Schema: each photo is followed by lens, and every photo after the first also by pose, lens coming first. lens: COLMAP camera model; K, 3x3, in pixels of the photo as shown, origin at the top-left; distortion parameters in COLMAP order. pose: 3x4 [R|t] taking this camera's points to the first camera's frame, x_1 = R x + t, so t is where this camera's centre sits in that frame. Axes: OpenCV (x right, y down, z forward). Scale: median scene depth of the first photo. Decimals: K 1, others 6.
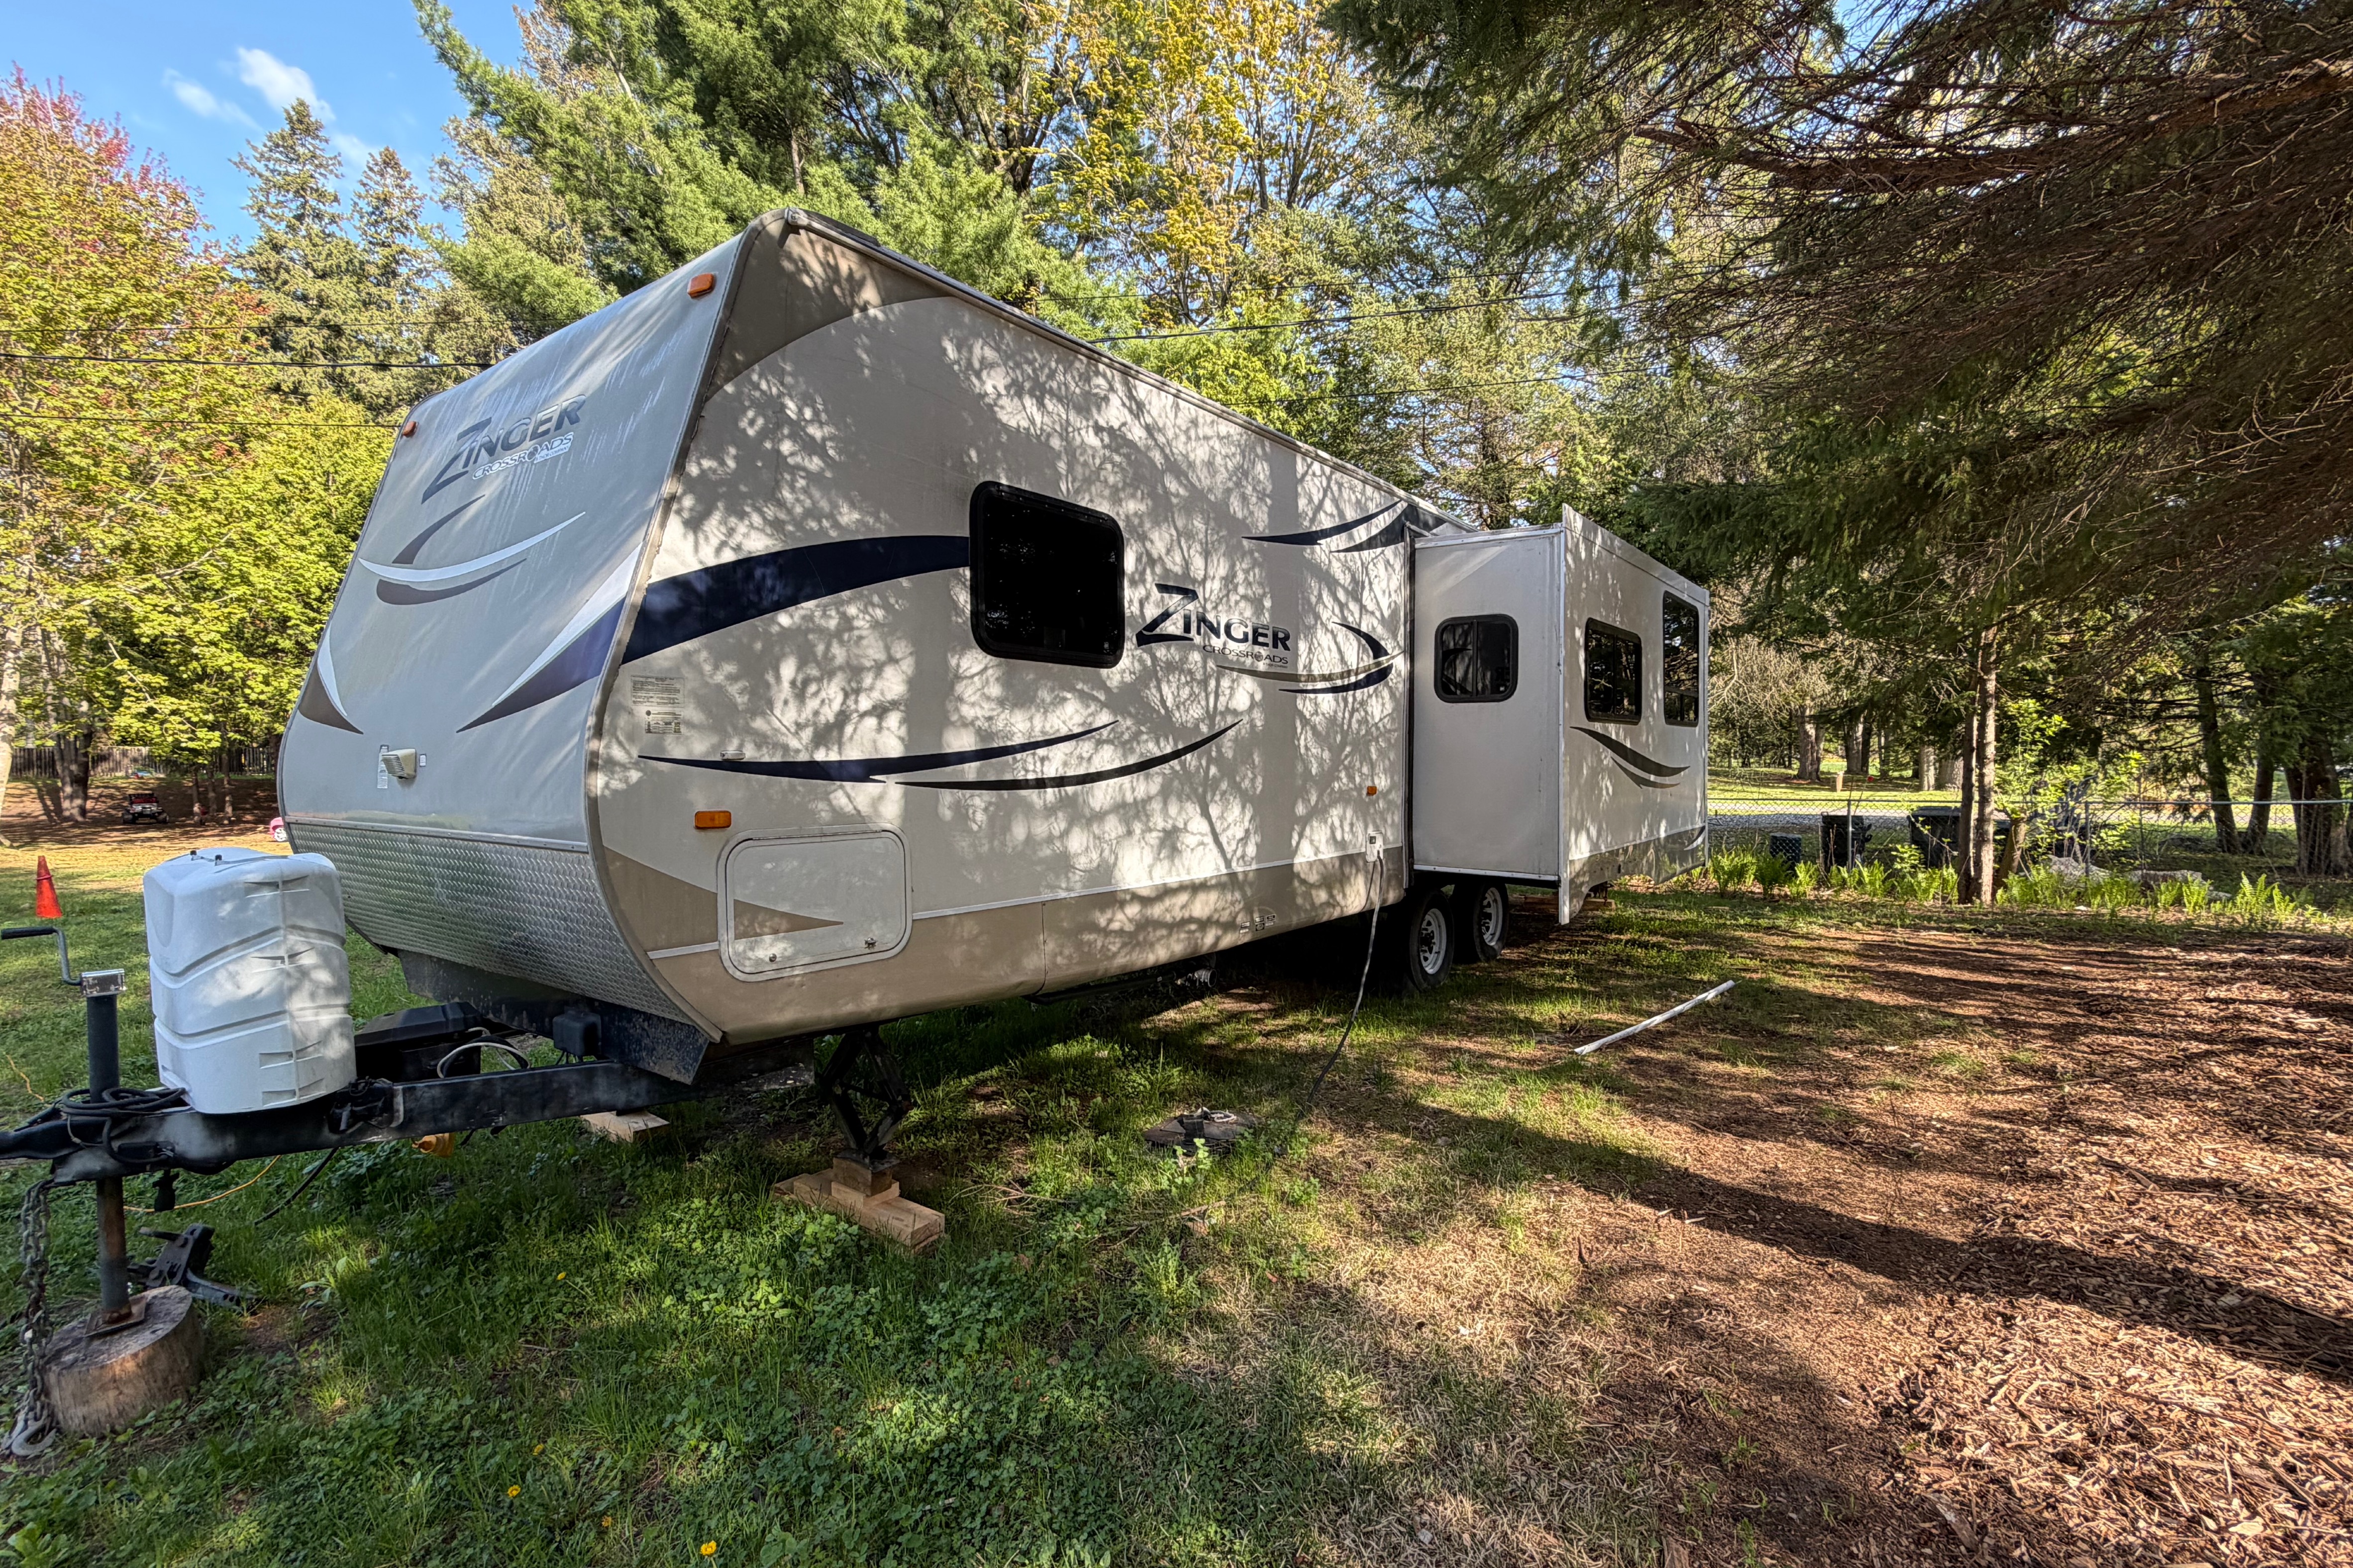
lens RADIAL K [[1073.1, 0, 1177.4], [0, 1073.1, 784.3], [0, 0, 1]] dist [0.001790, 0.000307]
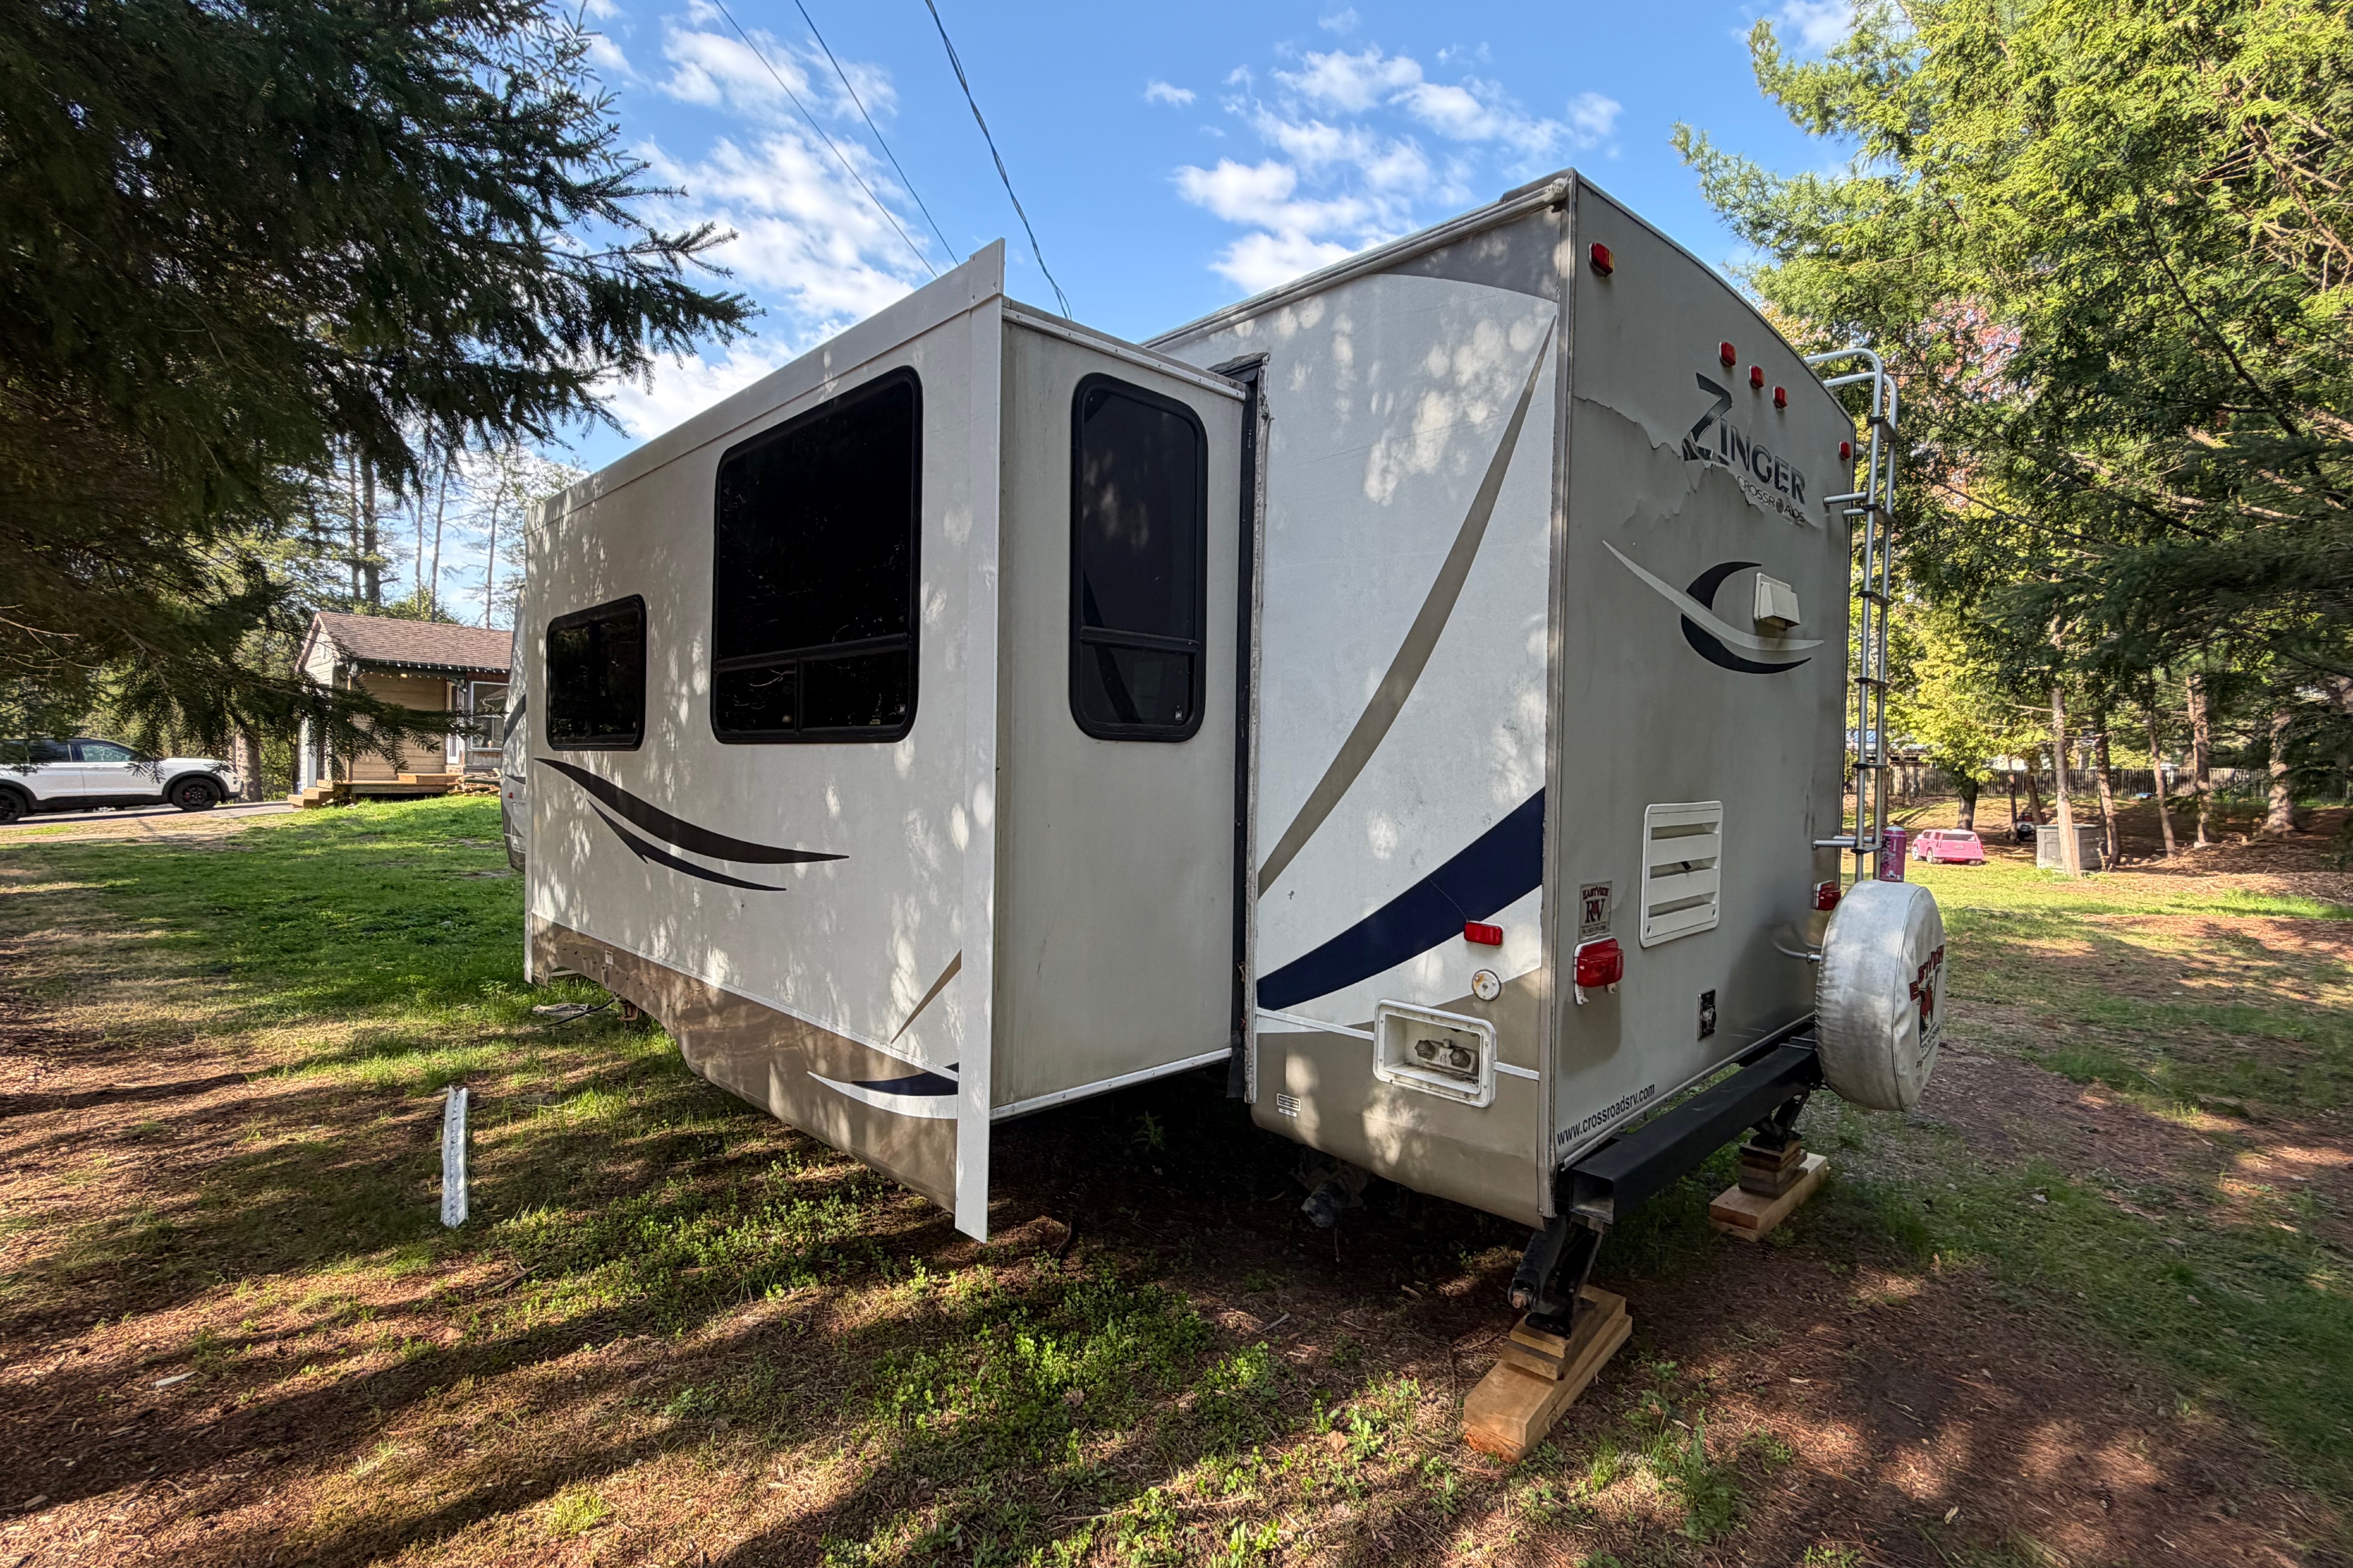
lens RADIAL K [[1073.1, 0, 1177.8], [0, 1073.1, 773.3], [0, 0, 1]] dist [0.001790, 0.000307]
pose [[-0.151428, 0.015203, -0.988351, 1.031699], [-0.032908, 0.999250, 0.020412, -0.069287], [0.987920, 0.035616, -0.150814, 1.486552]]
